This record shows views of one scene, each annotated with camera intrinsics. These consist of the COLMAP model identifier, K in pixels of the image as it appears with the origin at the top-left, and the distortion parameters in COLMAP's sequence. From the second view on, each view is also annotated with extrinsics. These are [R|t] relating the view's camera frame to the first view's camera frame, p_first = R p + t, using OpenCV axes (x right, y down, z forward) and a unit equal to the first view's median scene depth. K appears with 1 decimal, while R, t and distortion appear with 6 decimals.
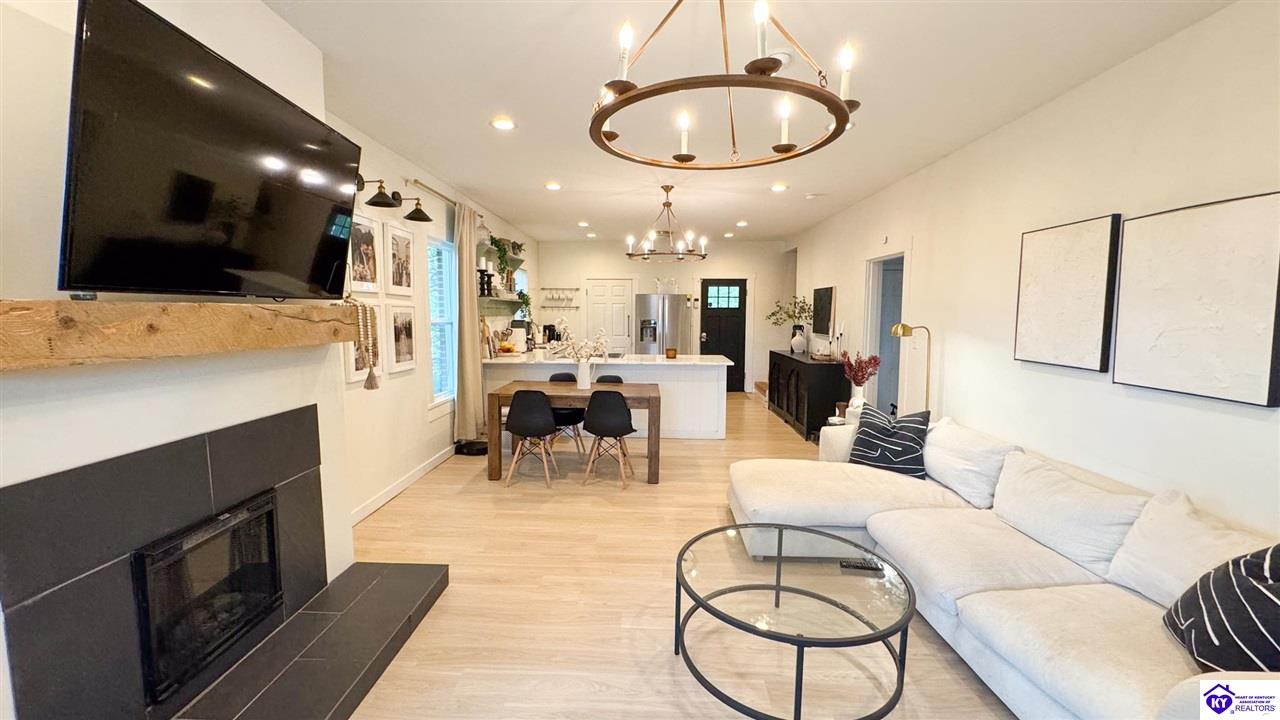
lens RADIAL K [[509.4, 0, 639.6], [0, 509.4, 358.8], [0, 0, 1]] dist [-0.004458, 0.000805]
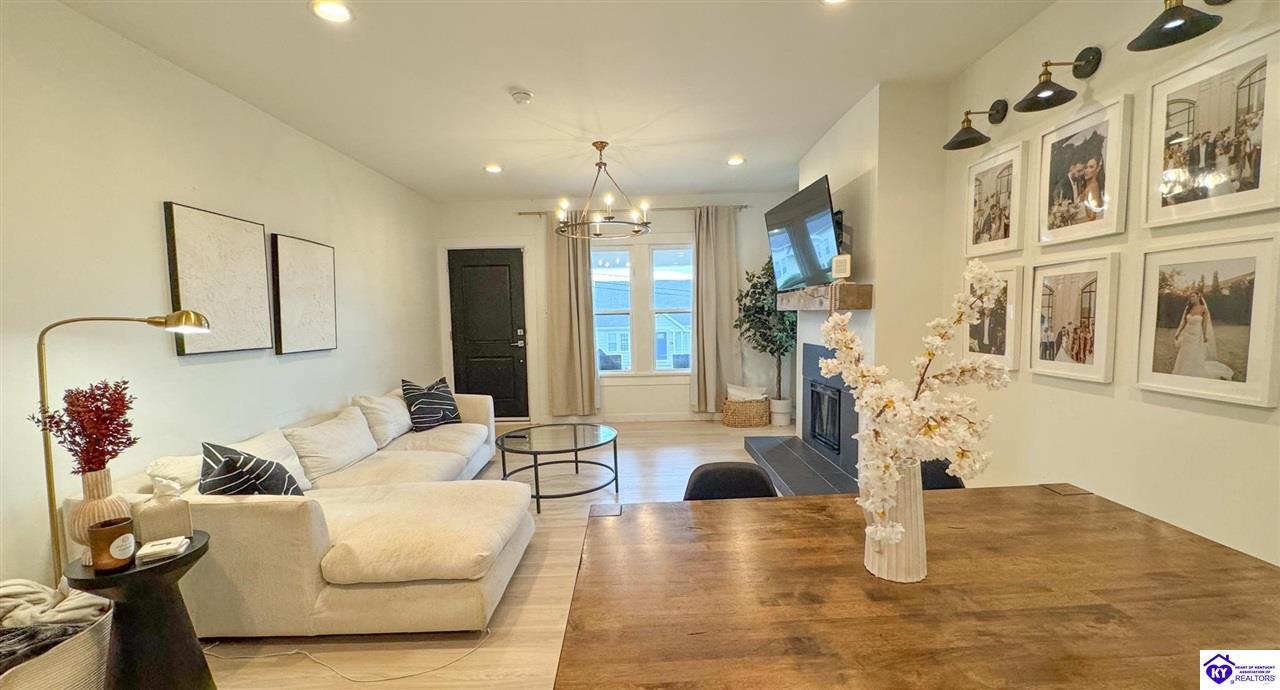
lens RADIAL K [[509.1, 0, 639.4], [0, 509.1, 358.9], [0, 0, 1]] dist [-0.000403, -0.000378]
pose [[-0.999466, 0.024110, -0.022041, 0.013317], [0.019889, 0.984389, 0.174882, -0.094621], [0.025913, 0.174350, -0.984343, 1.423360]]
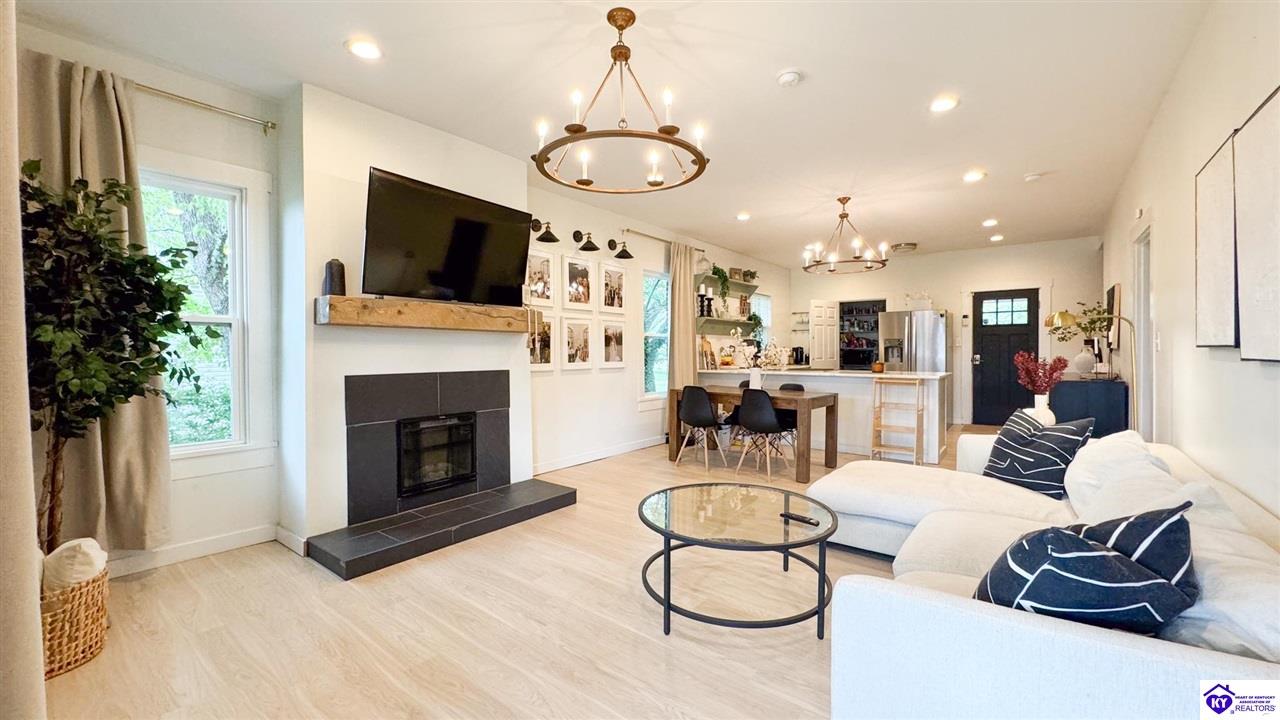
lens RADIAL K [[509.4, 0, 639.3], [0, 509.4, 358.1], [0, 0, 1]] dist [-0.004458, 0.000805]
pose [[0.798944, 0.000615, -0.601406, 0.415177], [-0.047674, 0.996917, -0.062314, 0.078185], [0.599513, 0.078457, 0.796510, -0.042708]]
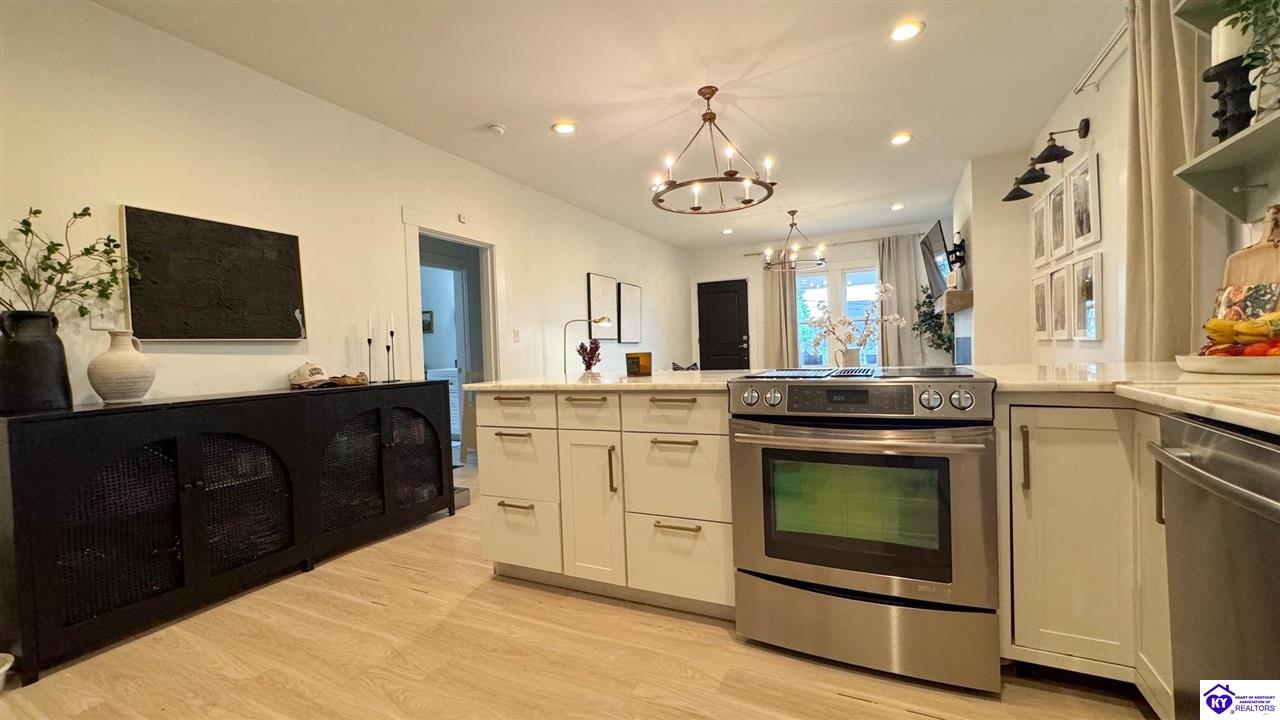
lens RADIAL K [[509.4, 0, 640.1], [0, 509.4, 357.5], [0, 0, 1]] dist [-0.004458, 0.000805]
pose [[-0.908192, 0.023411, 0.417898, -0.161326], [0.073028, 0.991983, 0.103134, -0.085876], [-0.412134, 0.124184, -0.902621, 2.041252]]
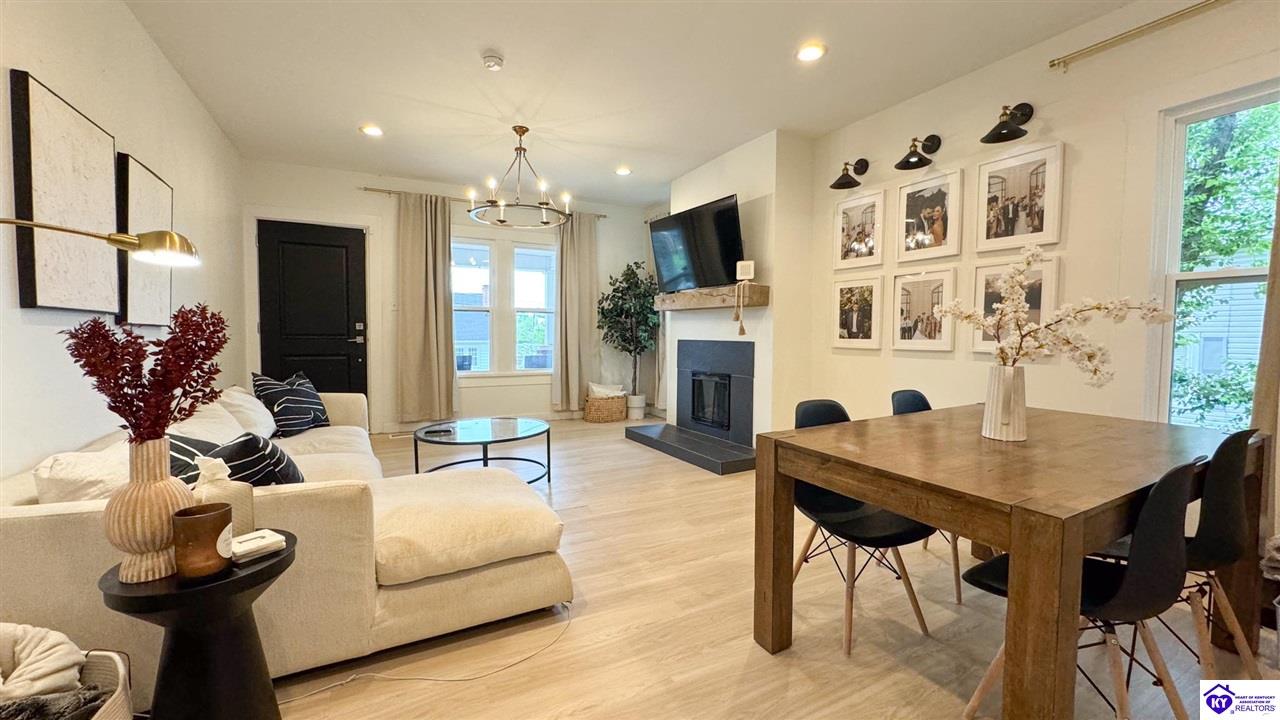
lens RADIAL K [[509.4, 0, 639.9], [0, 509.4, 360.5], [0, 0, 1]] dist [-0.004458, 0.000805]
pose [[-0.871658, 0.019340, -0.489733, 0.344445], [-0.051373, 0.990111, 0.130538, -0.034920], [0.487415, 0.138943, -0.862045, 1.383843]]
